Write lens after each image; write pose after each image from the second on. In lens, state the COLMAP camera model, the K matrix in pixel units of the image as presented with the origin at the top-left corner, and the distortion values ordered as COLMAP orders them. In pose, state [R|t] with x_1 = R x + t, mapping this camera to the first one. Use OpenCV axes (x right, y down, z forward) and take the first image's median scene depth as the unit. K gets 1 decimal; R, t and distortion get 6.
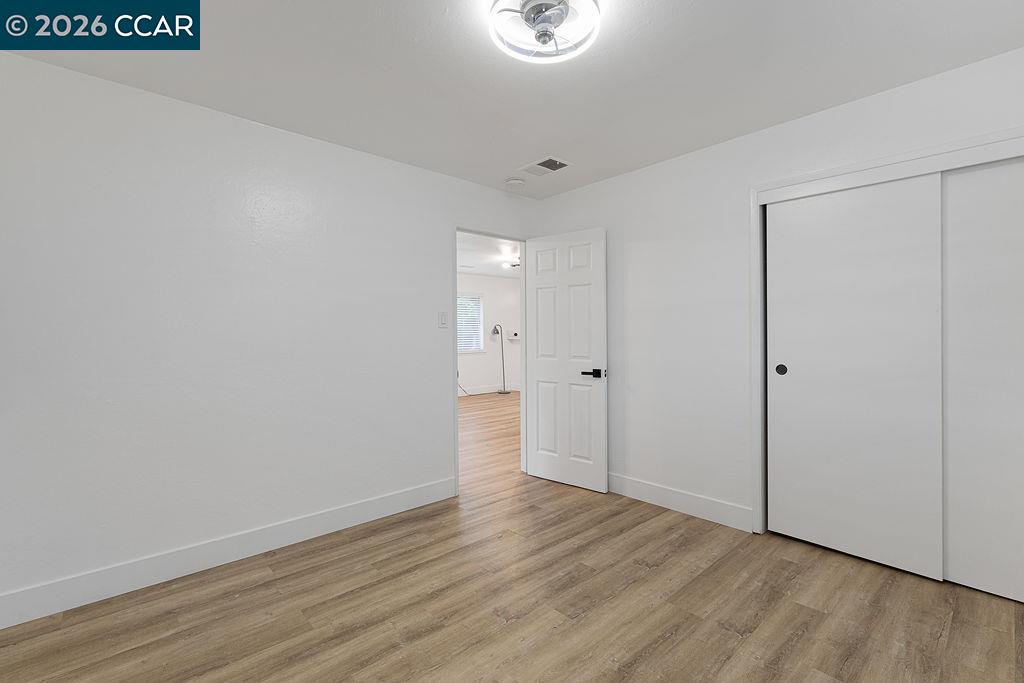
lens RADIAL K [[453.5, 0, 512.0], [0, 453.5, 341.5], [0, 0, 1]] dist [-0.000179, -0.000168]
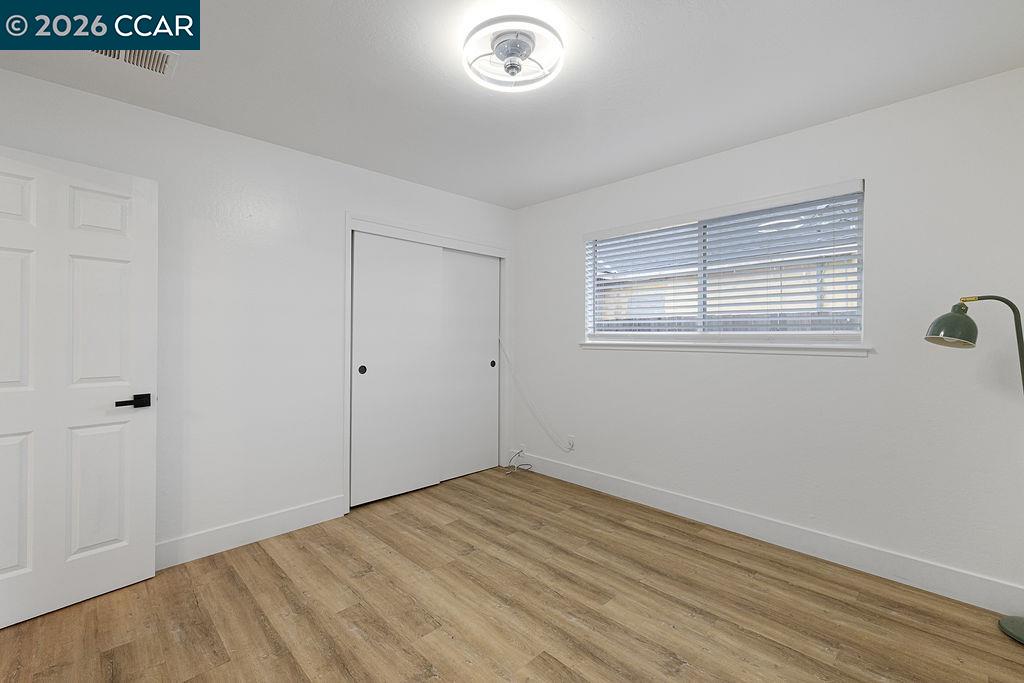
lens RADIAL K [[453.6, 0, 512.0], [0, 453.6, 341.5], [0, 0, 1]] dist [-0.000541, -0.000089]
pose [[-0.028964, -0.006950, 0.999556, -0.628926], [0.024729, 0.999665, 0.007668, -0.007667], [-0.999275, 0.024940, -0.028783, 0.630987]]
